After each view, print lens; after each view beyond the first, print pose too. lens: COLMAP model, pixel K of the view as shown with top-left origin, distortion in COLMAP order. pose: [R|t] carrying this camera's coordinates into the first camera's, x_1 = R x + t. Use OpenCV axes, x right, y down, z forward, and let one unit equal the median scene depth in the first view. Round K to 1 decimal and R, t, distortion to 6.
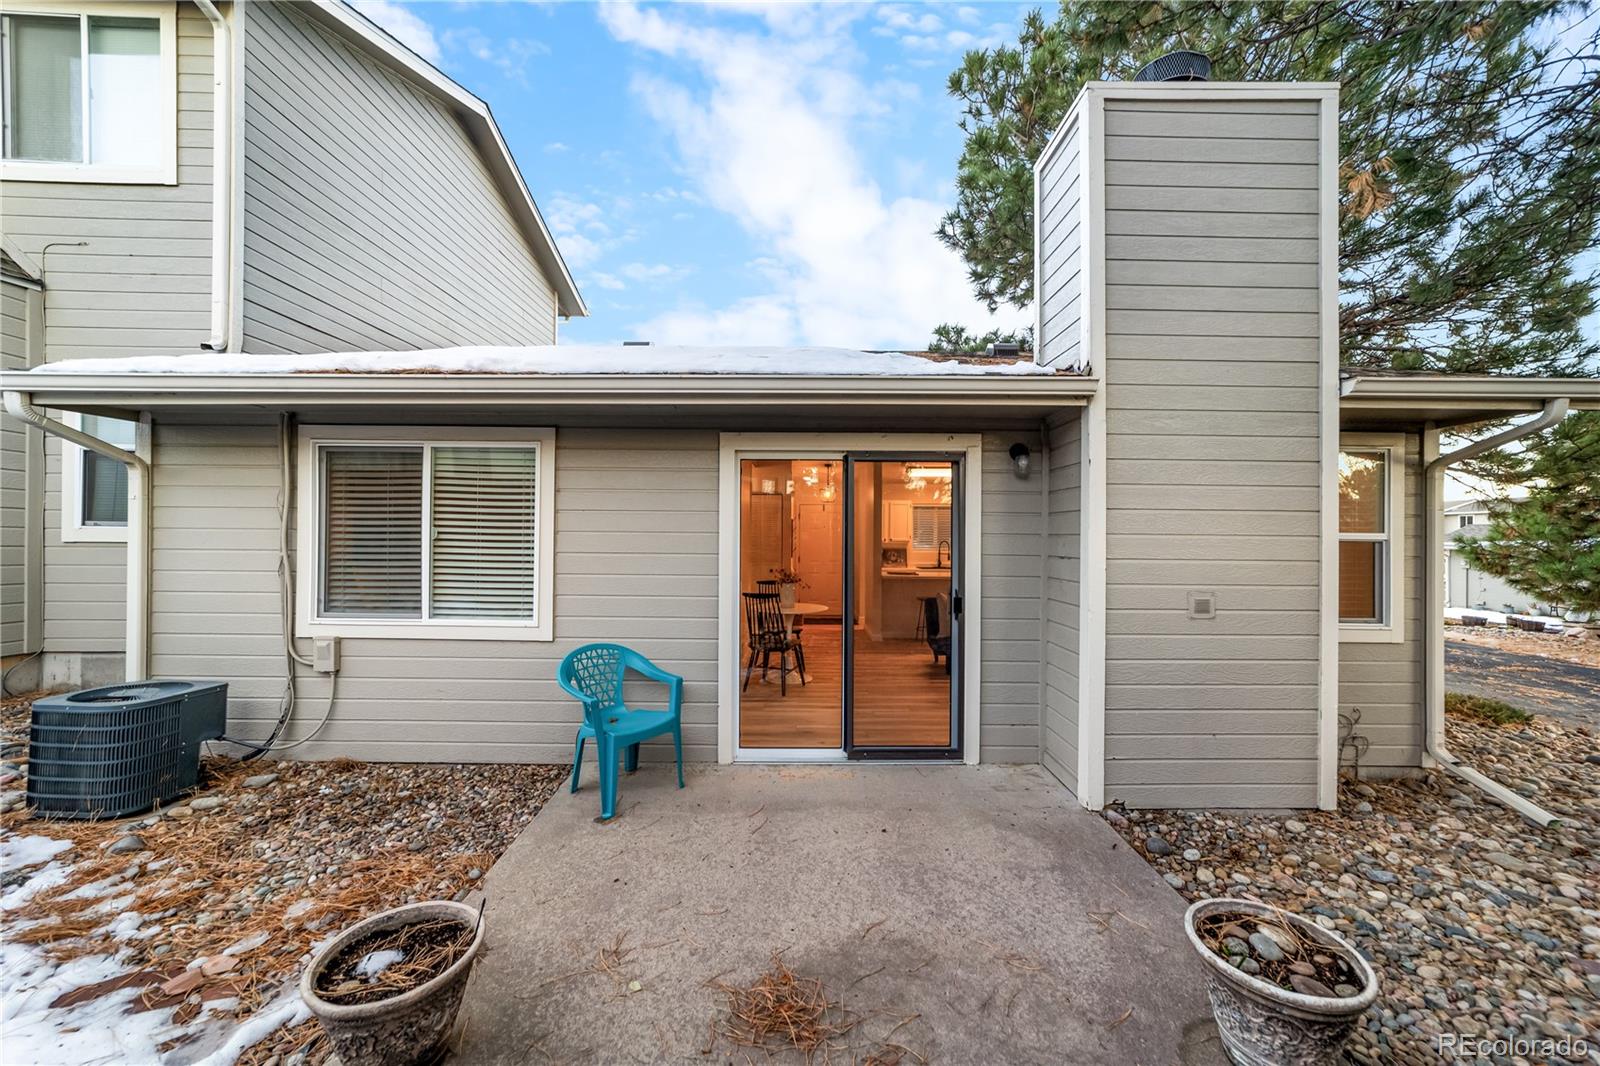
lens RADIAL K [[611.7, 0, 802.0], [0, 611.7, 528.7], [0, 0, 1]] dist [-0.020357, 0.008719]
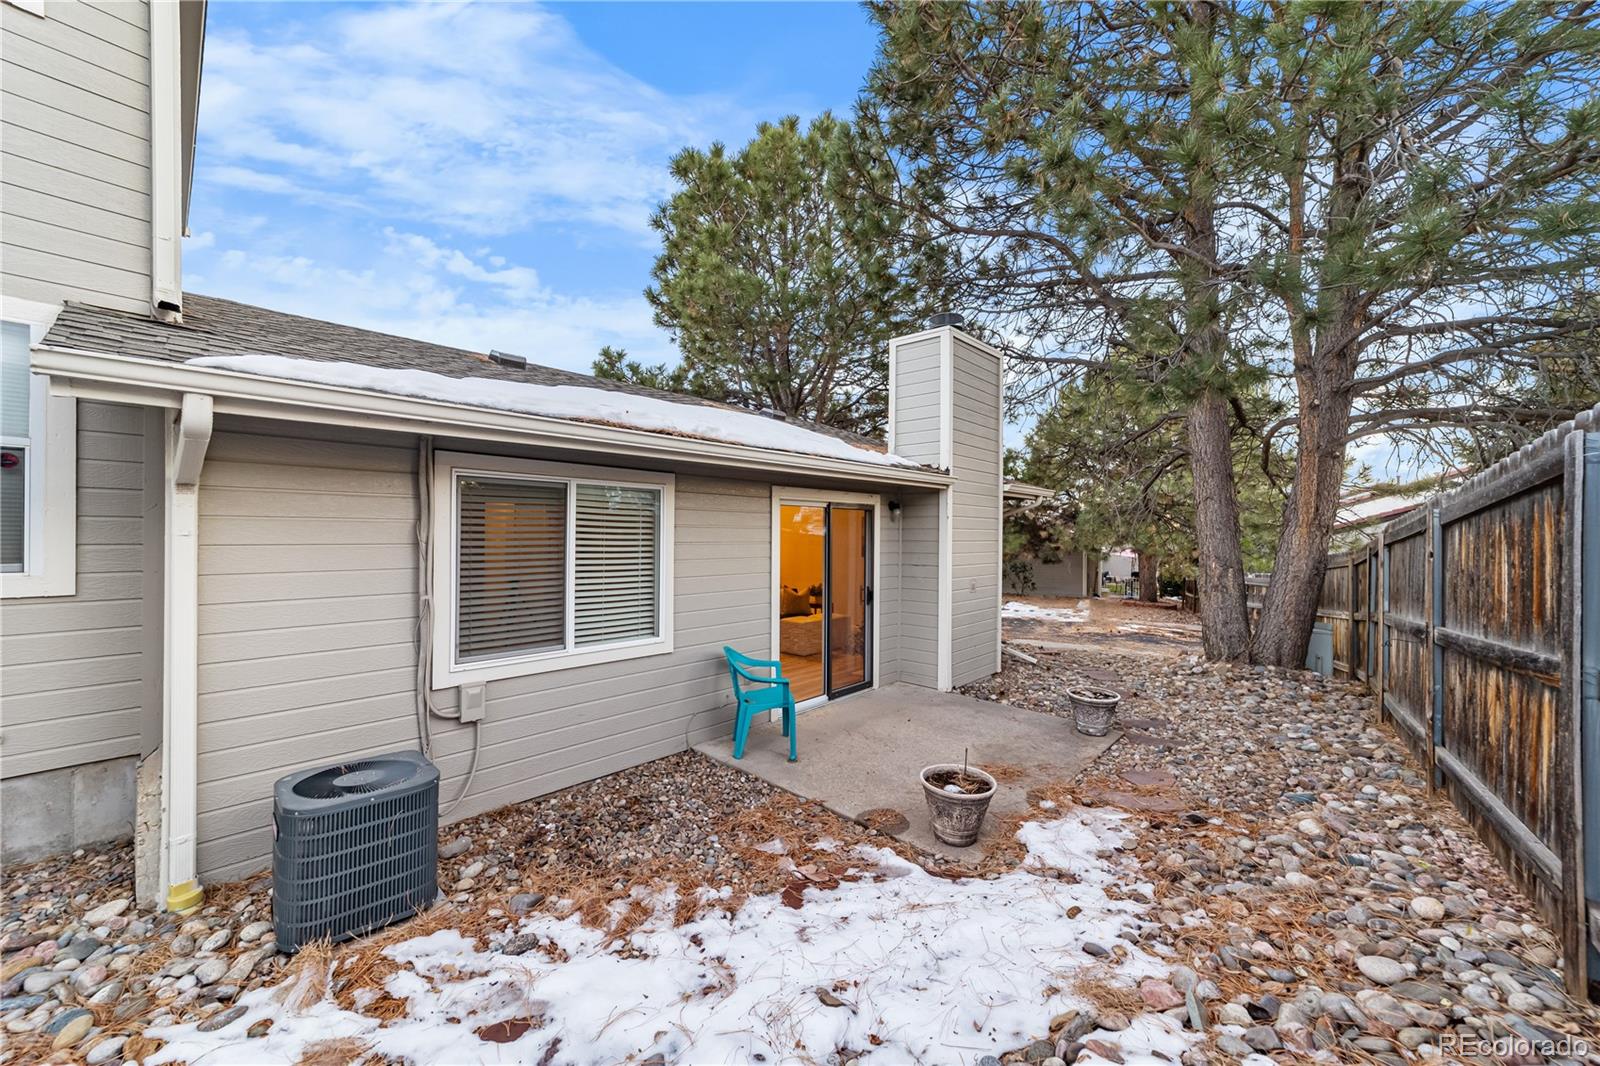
lens RADIAL K [[611.7, 0, 802.0], [0, 611.7, 528.7], [0, 0, 1]] dist [-0.020357, 0.008719]
pose [[0.672701, 0.004080, 0.739903, -1.137793], [-0.010642, 0.999935, 0.004161, -0.066673], [-0.739838, -0.010673, 0.672701, 0.008418]]
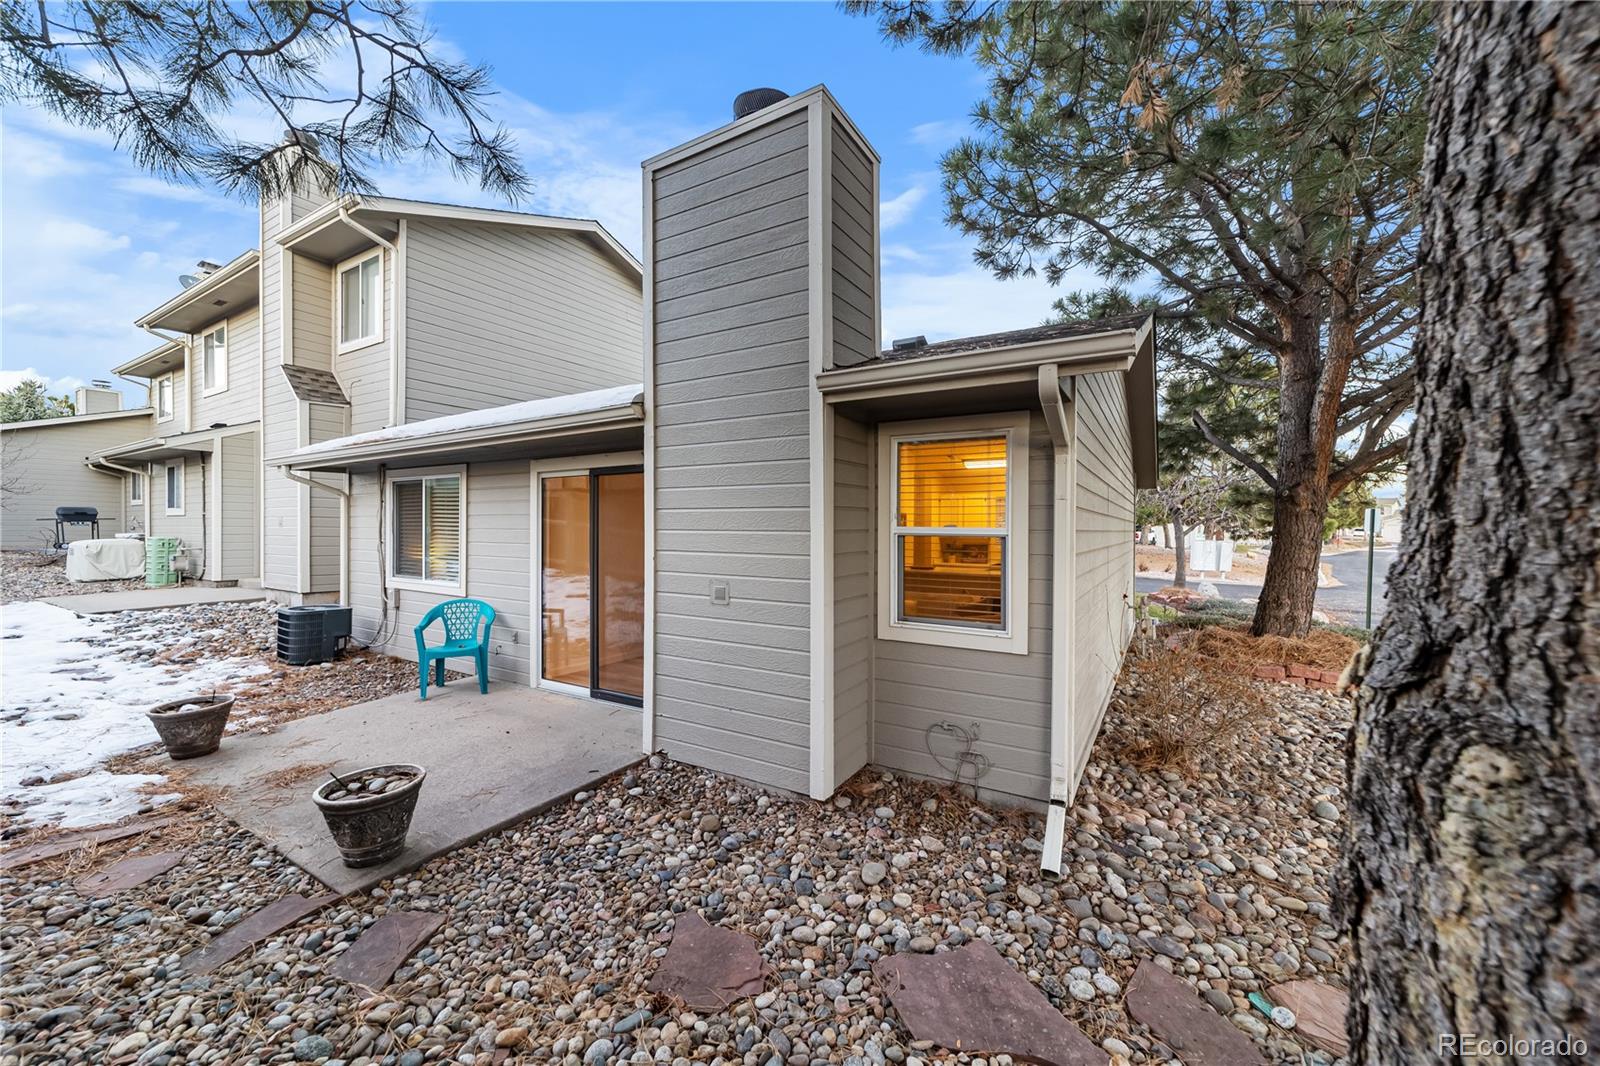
lens RADIAL K [[611.7, 0, 802.0], [0, 611.7, 528.7], [0, 0, 1]] dist [-0.020357, 0.008719]
pose [[0.855590, -0.003713, -0.517641, 1.185775], [0.006656, 0.999971, 0.003829, 0.003437], [0.517612, -0.006722, 0.855589, 0.092555]]
